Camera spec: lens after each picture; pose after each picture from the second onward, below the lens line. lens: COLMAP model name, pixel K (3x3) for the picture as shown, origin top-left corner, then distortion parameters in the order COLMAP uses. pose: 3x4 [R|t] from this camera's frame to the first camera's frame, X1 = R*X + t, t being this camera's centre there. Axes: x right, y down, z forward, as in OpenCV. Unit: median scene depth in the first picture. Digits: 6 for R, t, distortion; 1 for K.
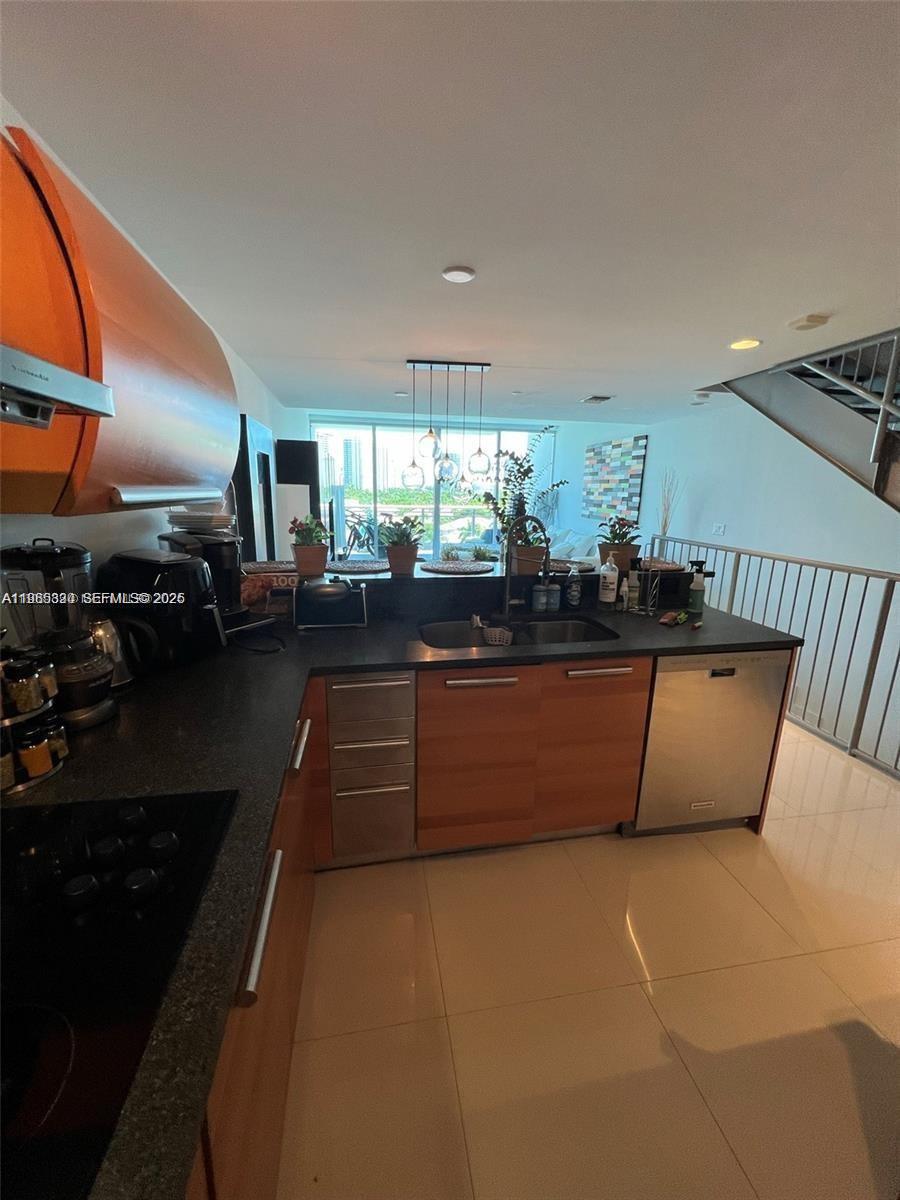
lens RADIAL K [[475.3, 0, 452.6], [0, 475.3, 602.3], [0, 0, 1]] dist [0.001838, 0.000202]
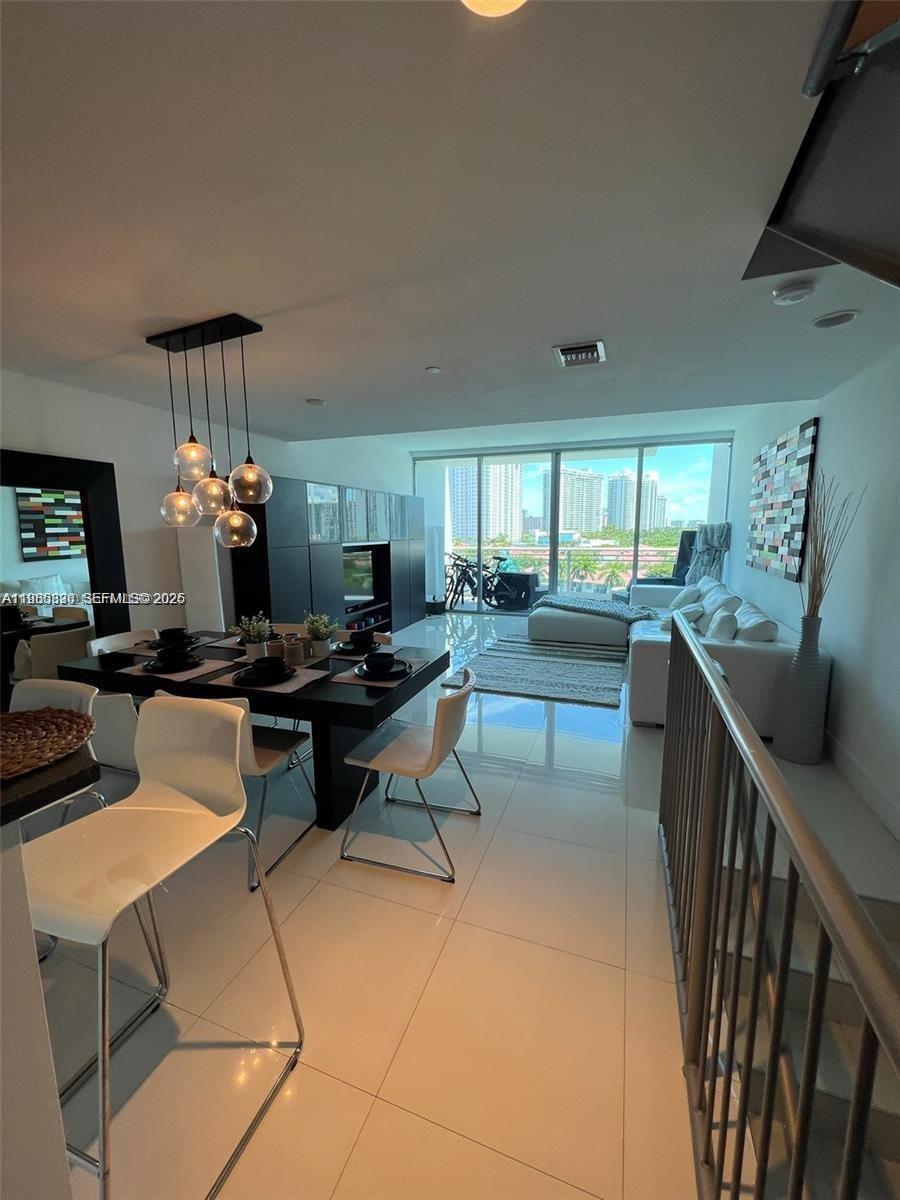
lens RADIAL K [[475.3, 0, 450.5], [0, 475.3, 601.6], [0, 0, 1]] dist [0.001838, 0.000202]
pose [[0.858905, 0.054713, -0.509204, 0.306887], [-0.097980, 0.993466, -0.058523, -0.066646], [0.502674, 0.100158, 0.858654, 0.319763]]
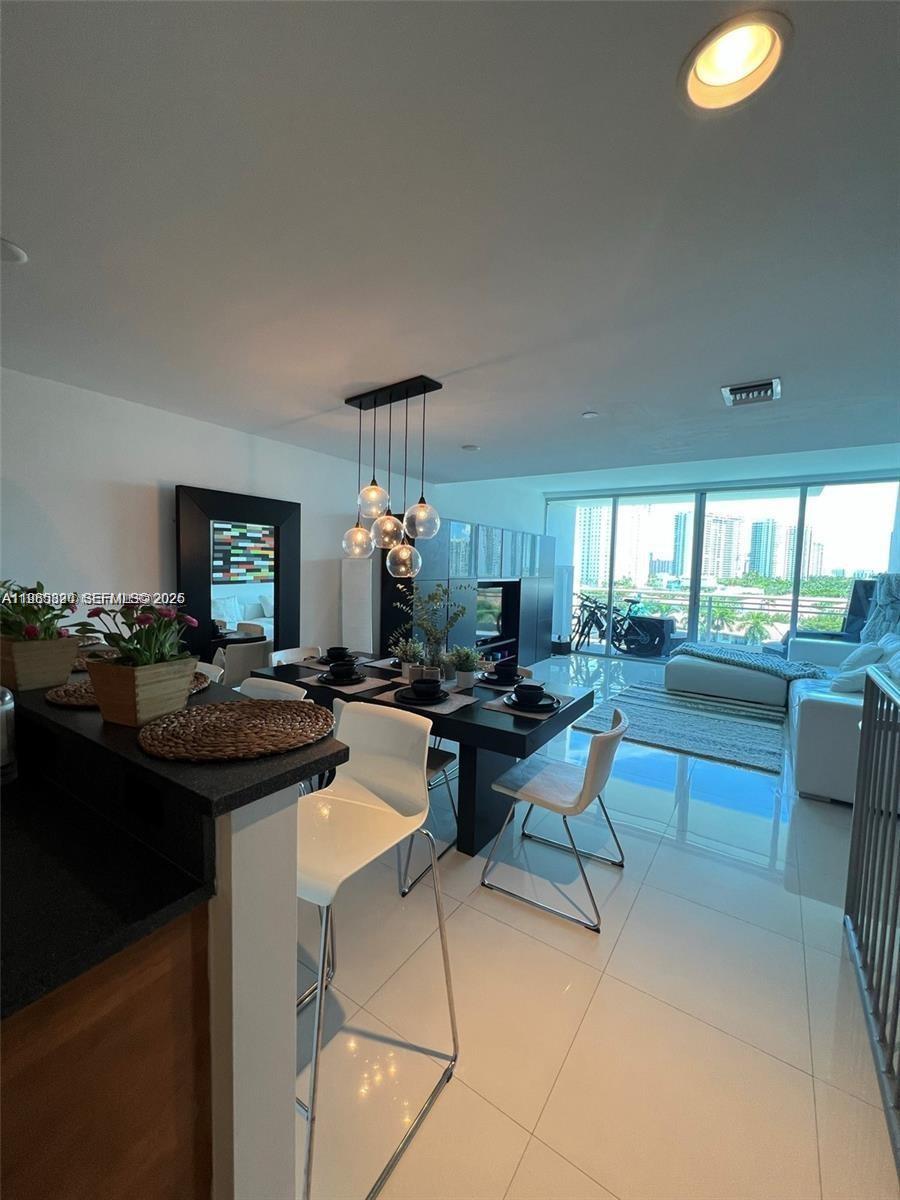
lens RADIAL K [[475.3, 0, 453.7], [0, 475.3, 602.5], [0, 0, 1]] dist [0.001838, 0.000202]
pose [[0.712820, 0.054148, -0.699254, 0.294502], [-0.176276, 0.978842, -0.103897, -0.058942], [0.678833, 0.197321, 0.707283, 0.296686]]
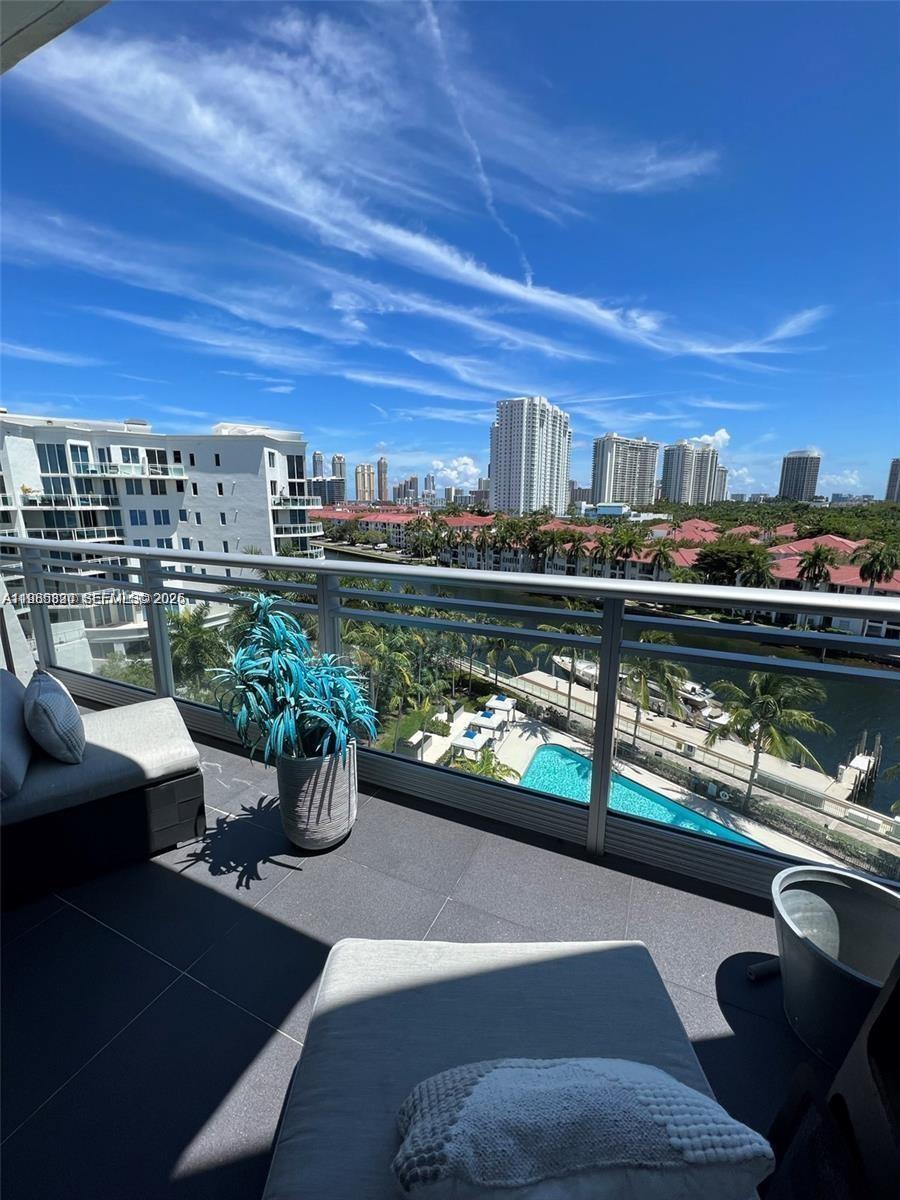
lens RADIAL K [[475.3, 0, 454.8], [0, 475.3, 602.4], [0, 0, 1]] dist [0.001838, 0.000202]
pose [[0.811922, 0.110408, -0.573230, 0.130237], [-0.127126, 0.991826, 0.010971, -0.315201], [0.569756, 0.063965, 0.819321, 1.465353]]
